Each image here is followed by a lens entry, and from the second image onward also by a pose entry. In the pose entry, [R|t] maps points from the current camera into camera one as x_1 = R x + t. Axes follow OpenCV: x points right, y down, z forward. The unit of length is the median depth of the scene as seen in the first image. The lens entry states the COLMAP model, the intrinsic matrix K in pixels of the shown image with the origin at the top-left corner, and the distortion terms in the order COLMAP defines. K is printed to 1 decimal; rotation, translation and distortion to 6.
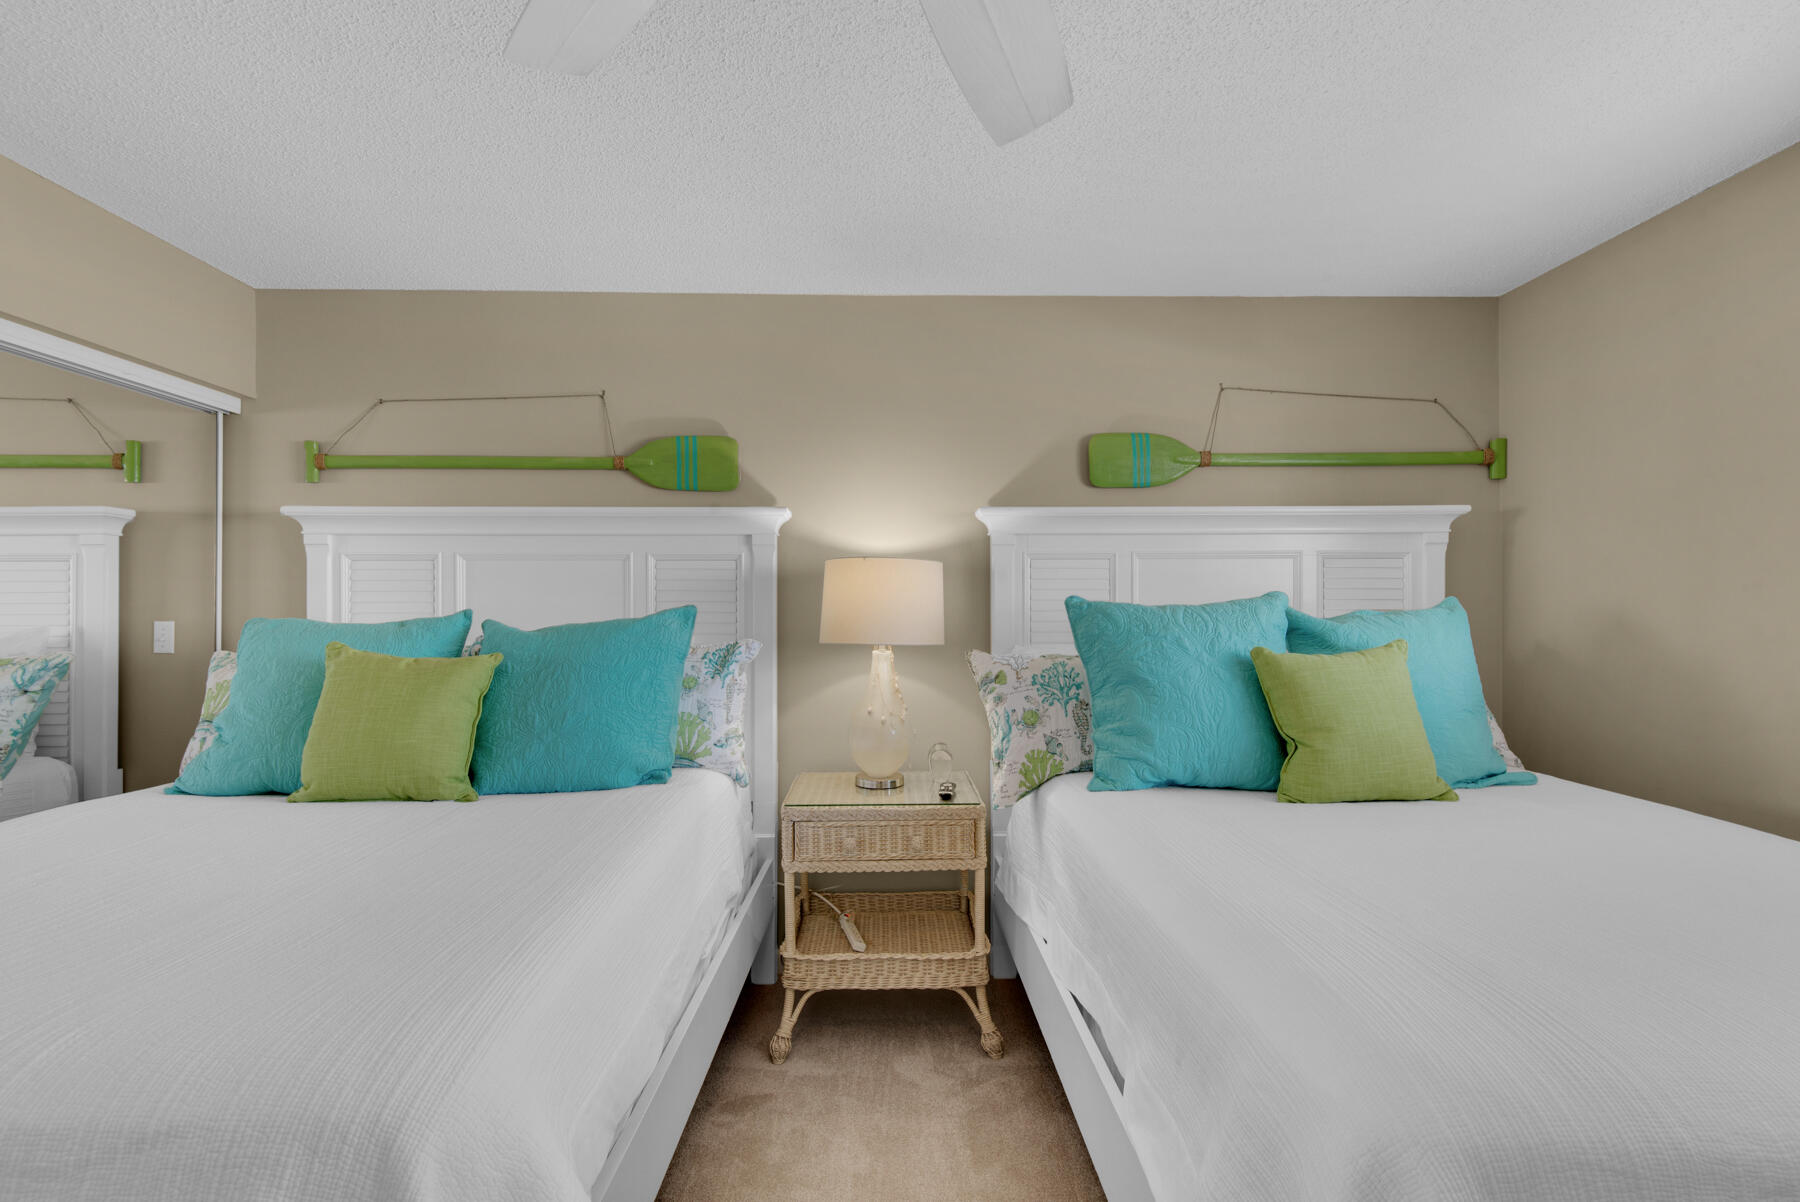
lens RADIAL K [[817.9, 0, 894.2], [0, 817.9, 600.1], [0, 0, 1]] dist [0.025009, -0.014204]
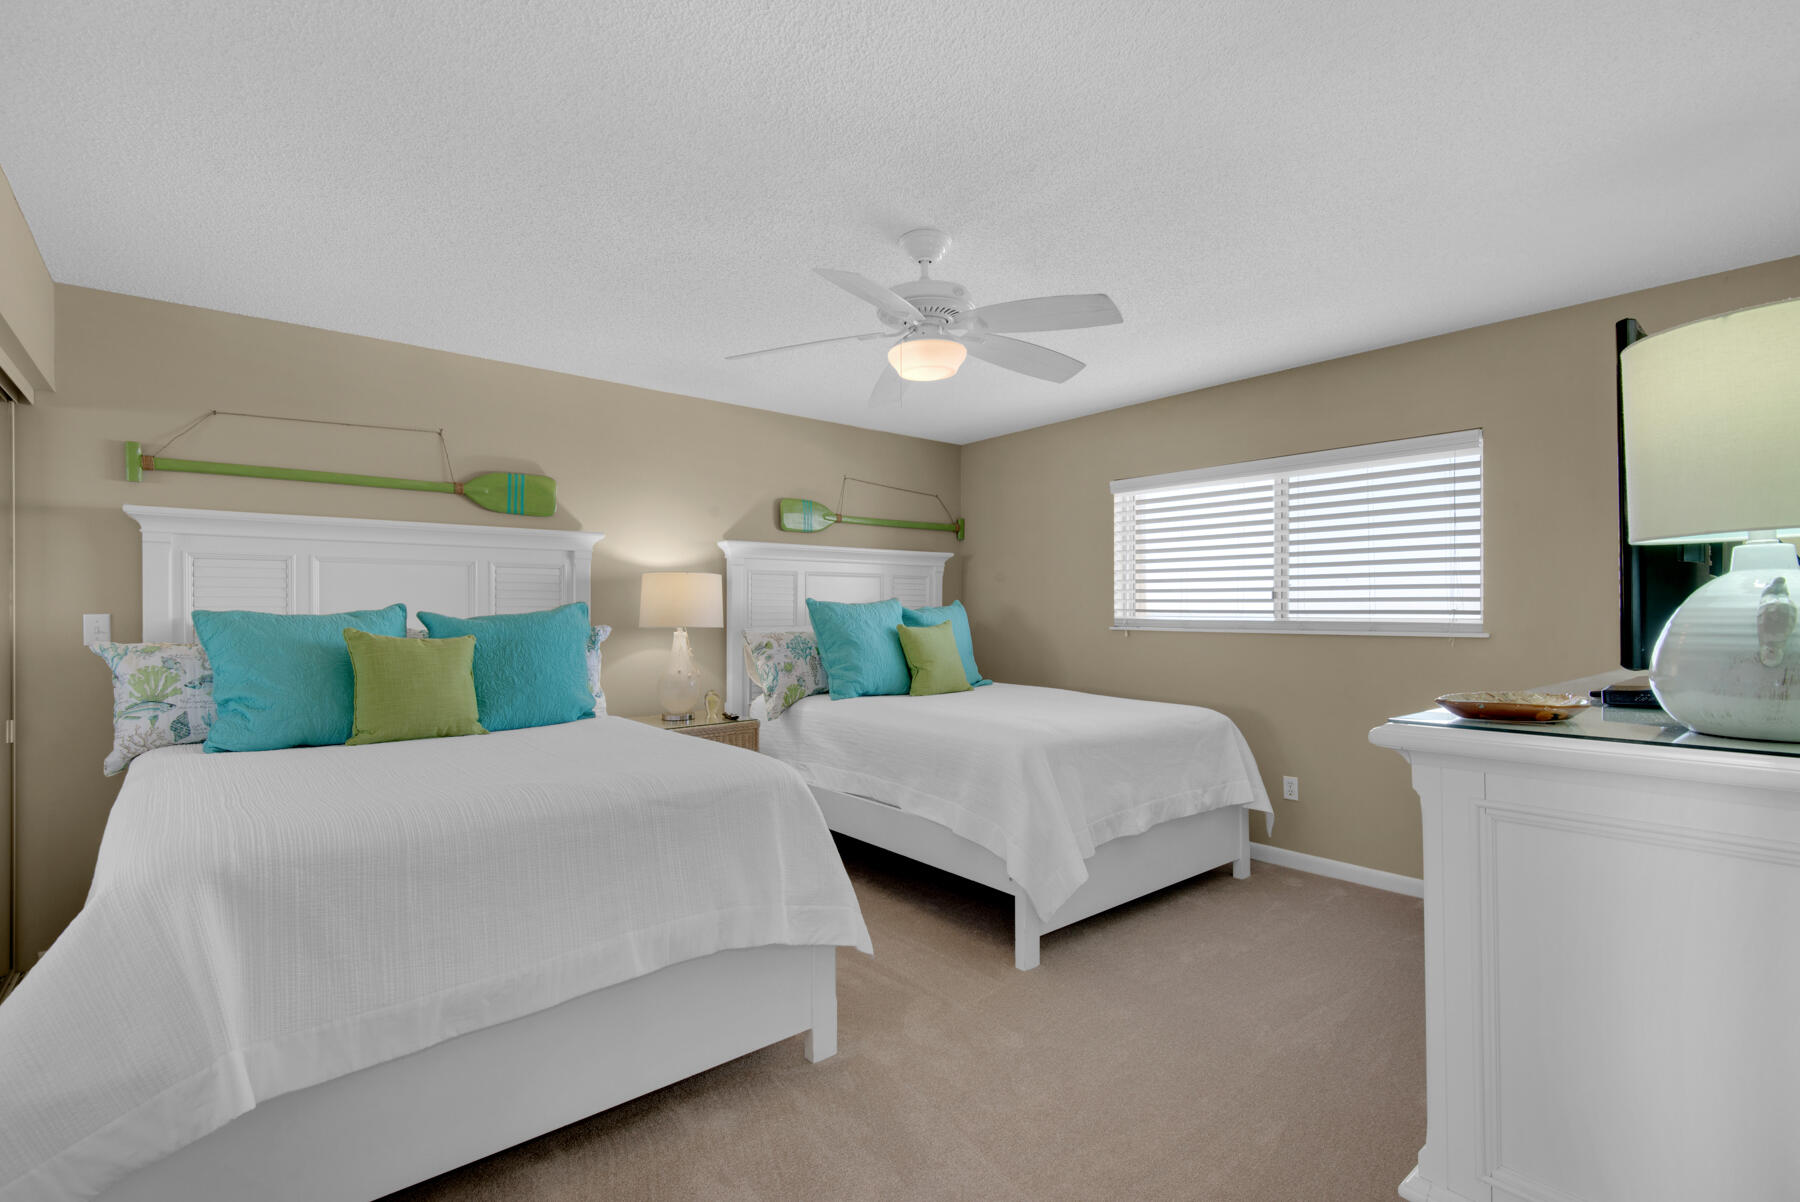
lens RADIAL K [[817.9, 0, 908.0], [0, 817.9, 606.3], [0, 0, 1]] dist [0.025009, -0.014204]
pose [[0.772271, 0.003012, 0.635286, -0.722227], [-0.009037, 0.999940, 0.006245, -0.000108], [-0.635229, -0.010564, 0.772251, -0.502788]]
